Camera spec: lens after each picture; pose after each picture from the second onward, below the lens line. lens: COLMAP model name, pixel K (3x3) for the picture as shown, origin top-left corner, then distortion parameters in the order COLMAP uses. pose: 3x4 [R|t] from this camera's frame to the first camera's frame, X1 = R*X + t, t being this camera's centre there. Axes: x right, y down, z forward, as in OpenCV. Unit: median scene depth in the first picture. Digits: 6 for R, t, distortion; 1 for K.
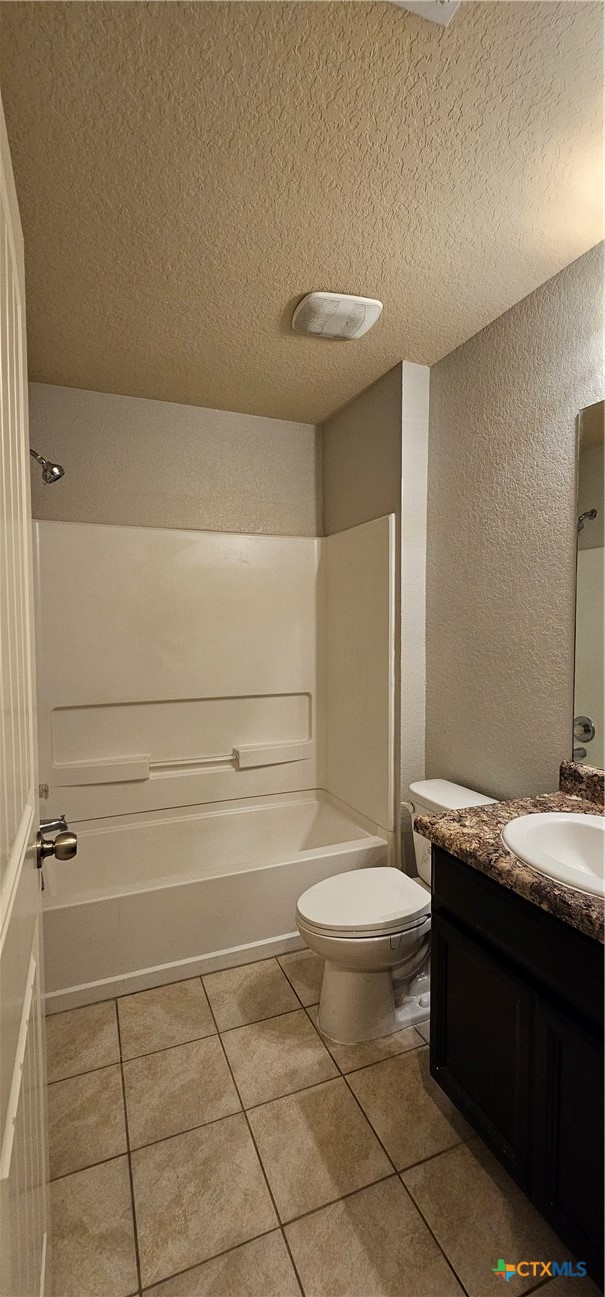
lens RADIAL K [[532.5, 0, 301.9], [0, 532.5, 649.6], [0, 0, 1]] dist [-0.007112, 0.001111]
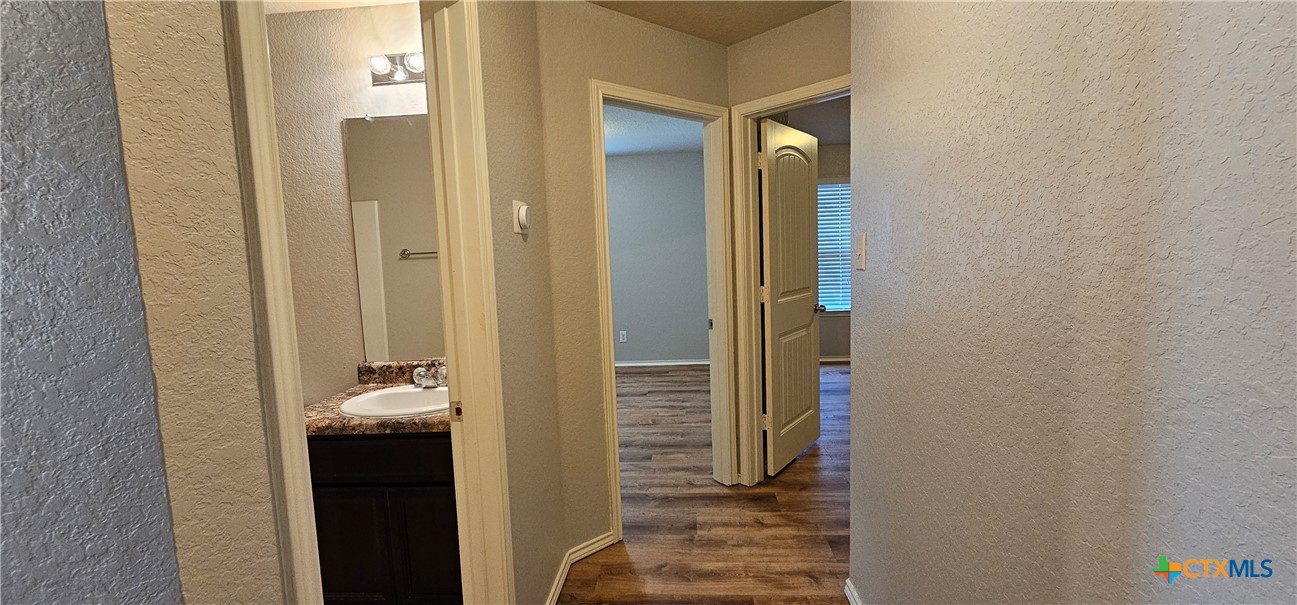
lens RADIAL K [[532.5, 0, 654.4], [0, 532.5, 300.9], [0, 0, 1]] dist [-0.007112, 0.001111]
pose [[0.439265, -0.097967, 0.893000, -0.457966], [0.081999, 0.994259, 0.068740, 0.009848], [-0.894607, 0.043030, 0.444777, -0.387744]]
